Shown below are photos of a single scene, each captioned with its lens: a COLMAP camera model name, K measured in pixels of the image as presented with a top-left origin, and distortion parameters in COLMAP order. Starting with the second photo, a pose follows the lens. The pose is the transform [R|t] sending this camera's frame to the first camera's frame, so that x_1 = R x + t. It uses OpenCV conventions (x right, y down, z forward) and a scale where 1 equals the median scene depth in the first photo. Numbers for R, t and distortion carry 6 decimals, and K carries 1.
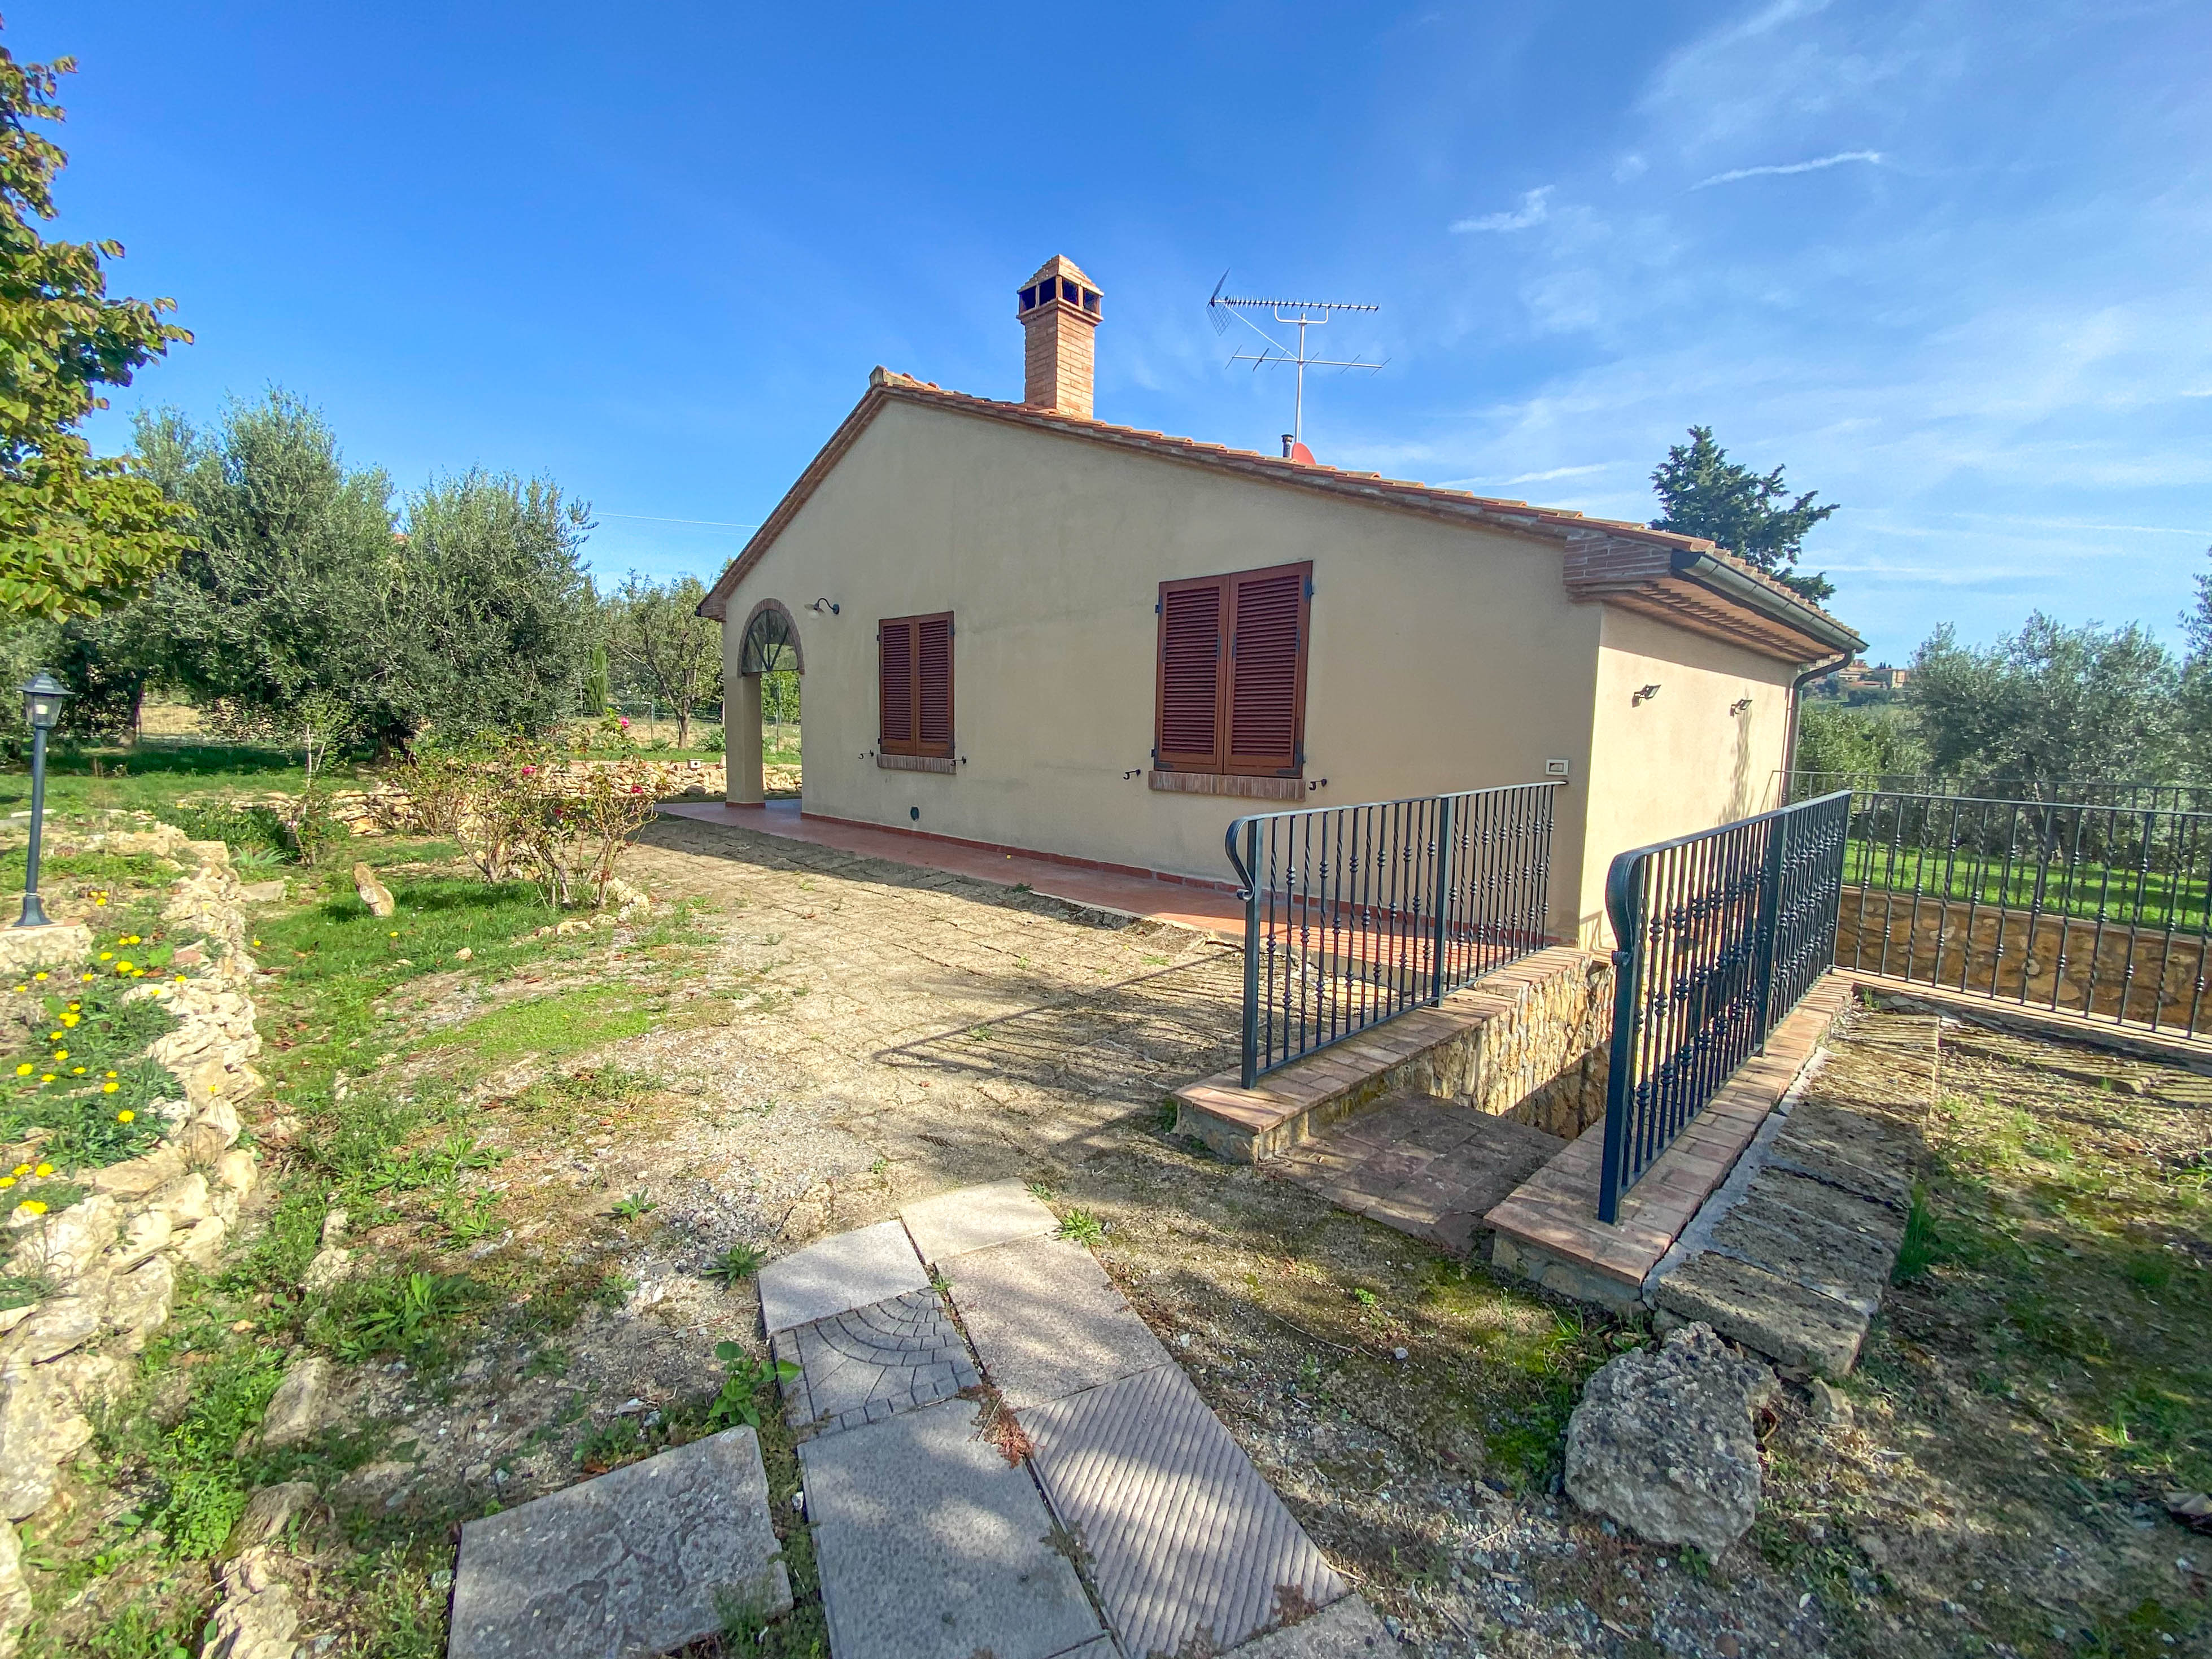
lens RADIAL K [[899.2, 0, 1107.2], [0, 899.2, 810.2], [0, 0, 1]] dist [-0.000074, -0.000367]
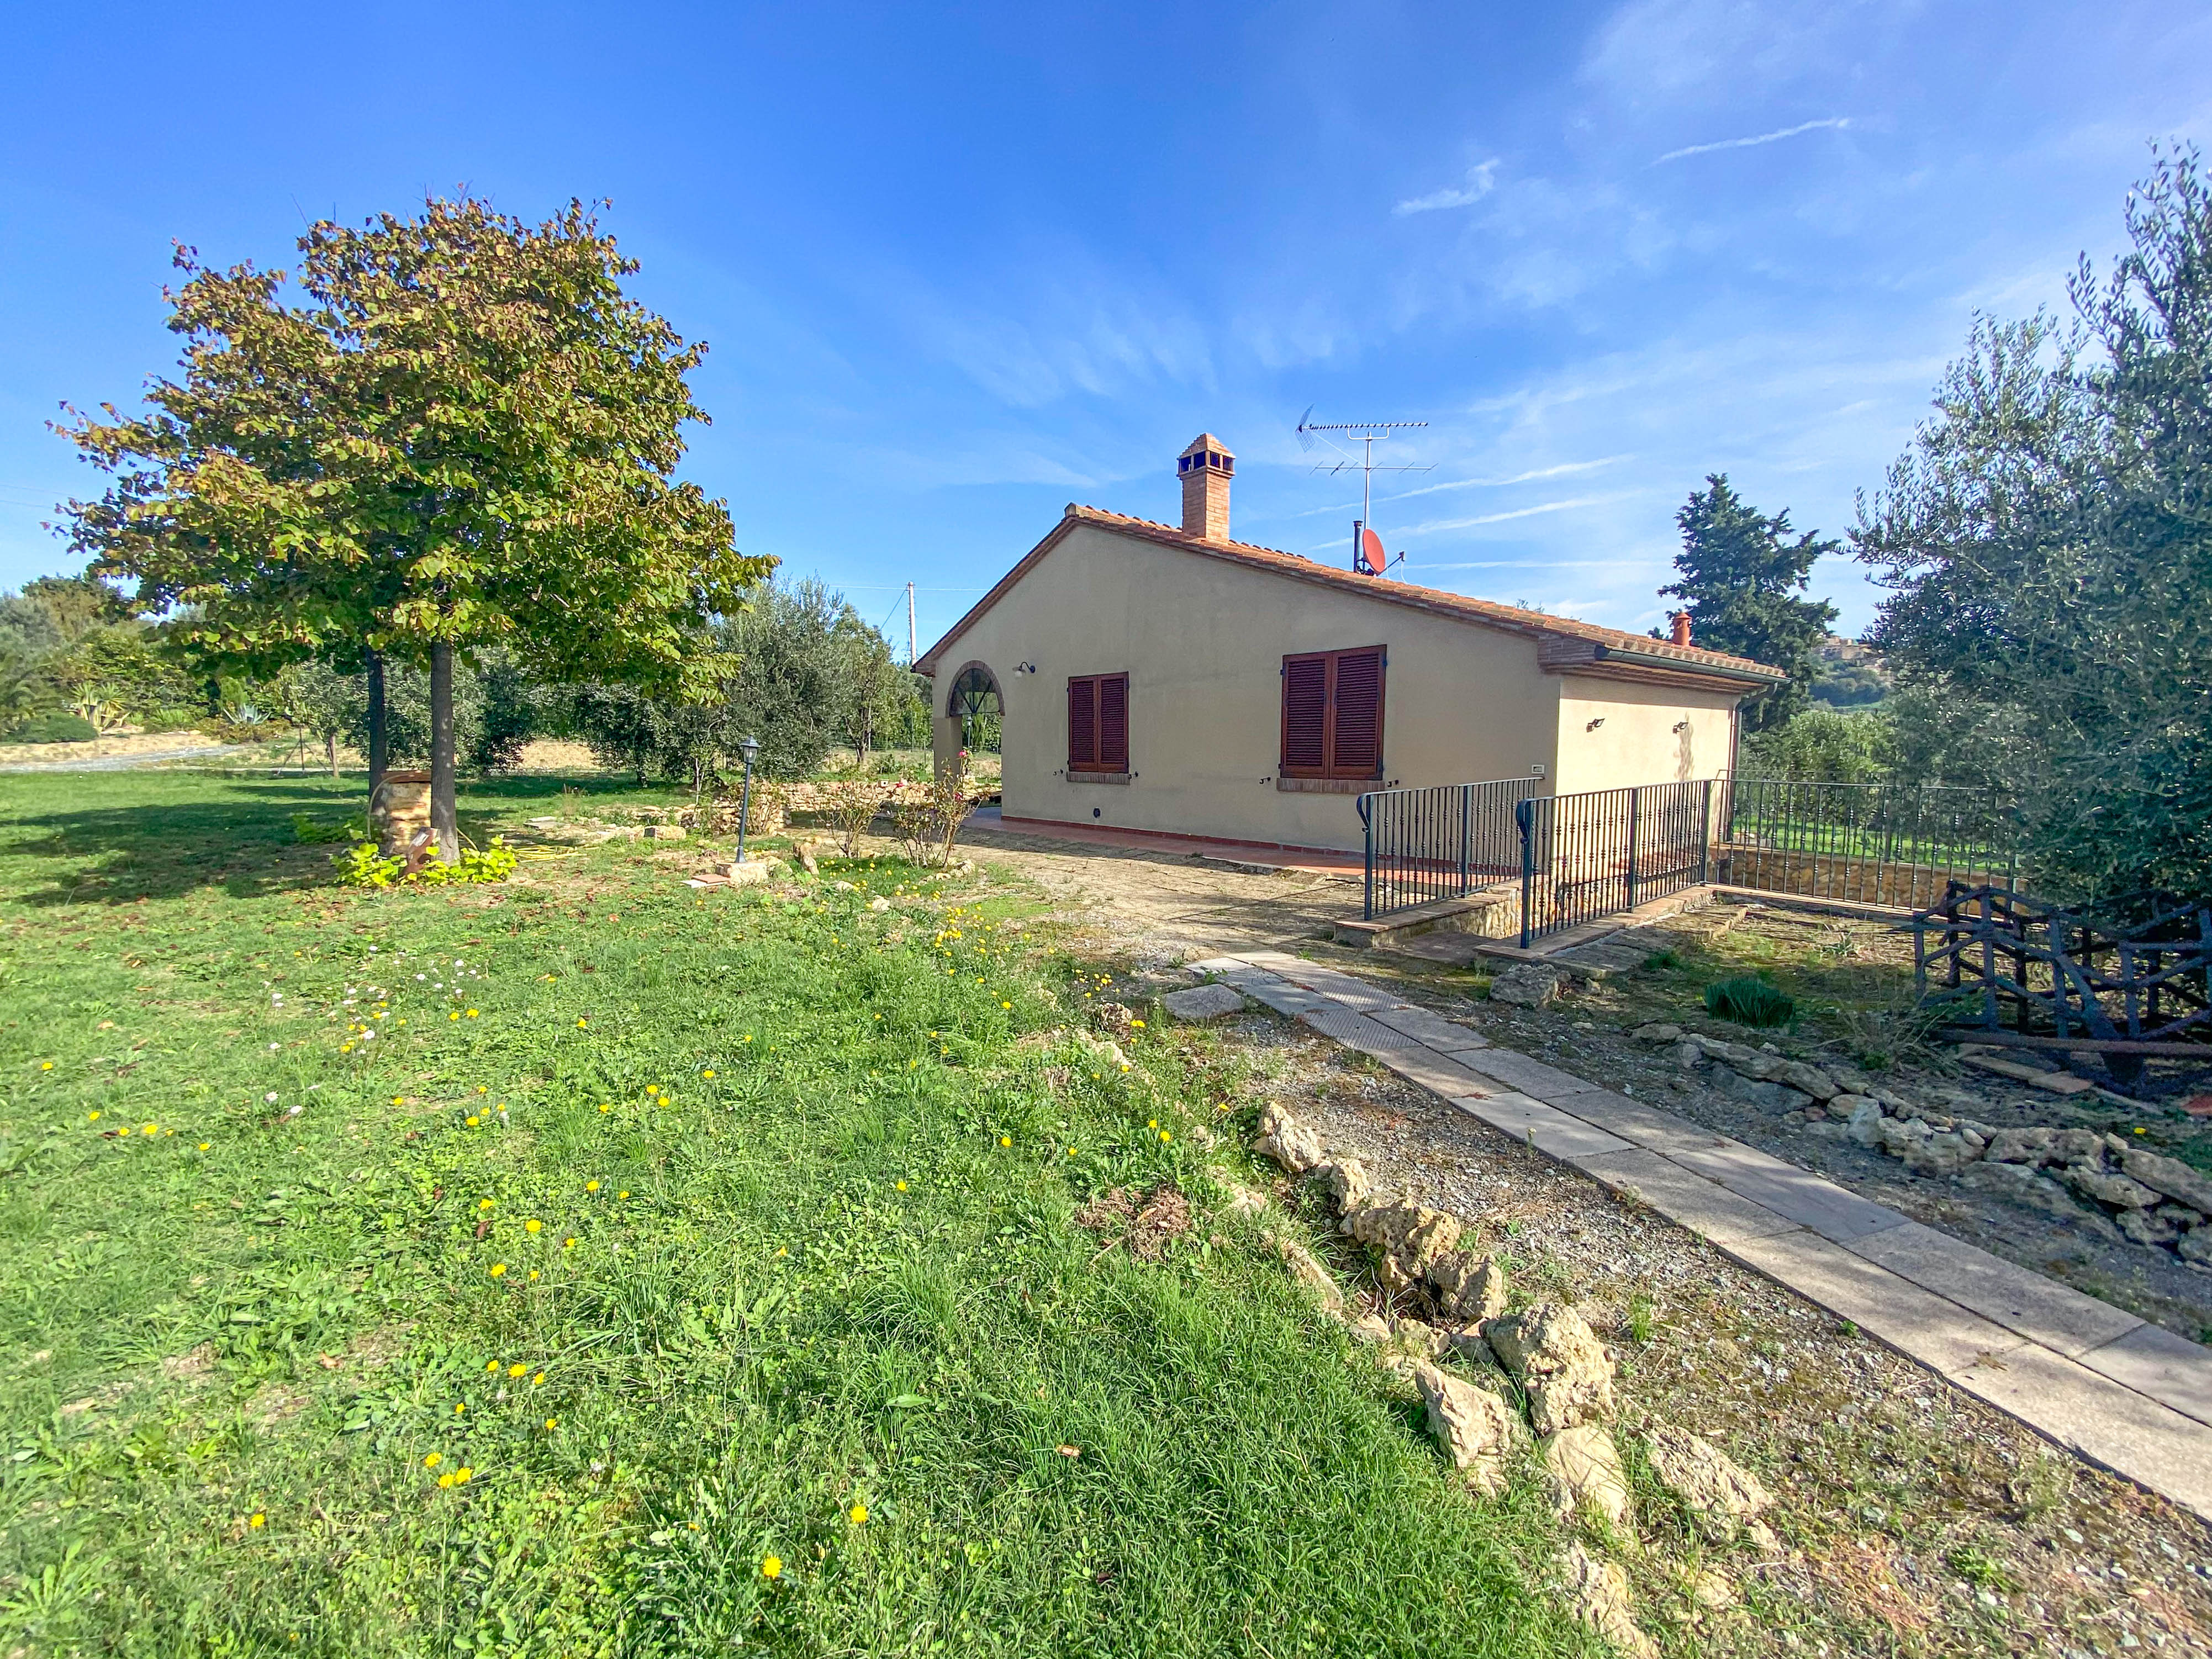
lens RADIAL K [[855.7, 0, 1096.3], [0, 855.7, 822.5], [0, 0, 1]] dist [0.009094, -0.018633]
pose [[0.996077, -0.015811, -0.087068, -0.119000], [0.015665, 0.999875, -0.002366, 0.026905], [0.087094, 0.000993, 0.996200, -0.422649]]
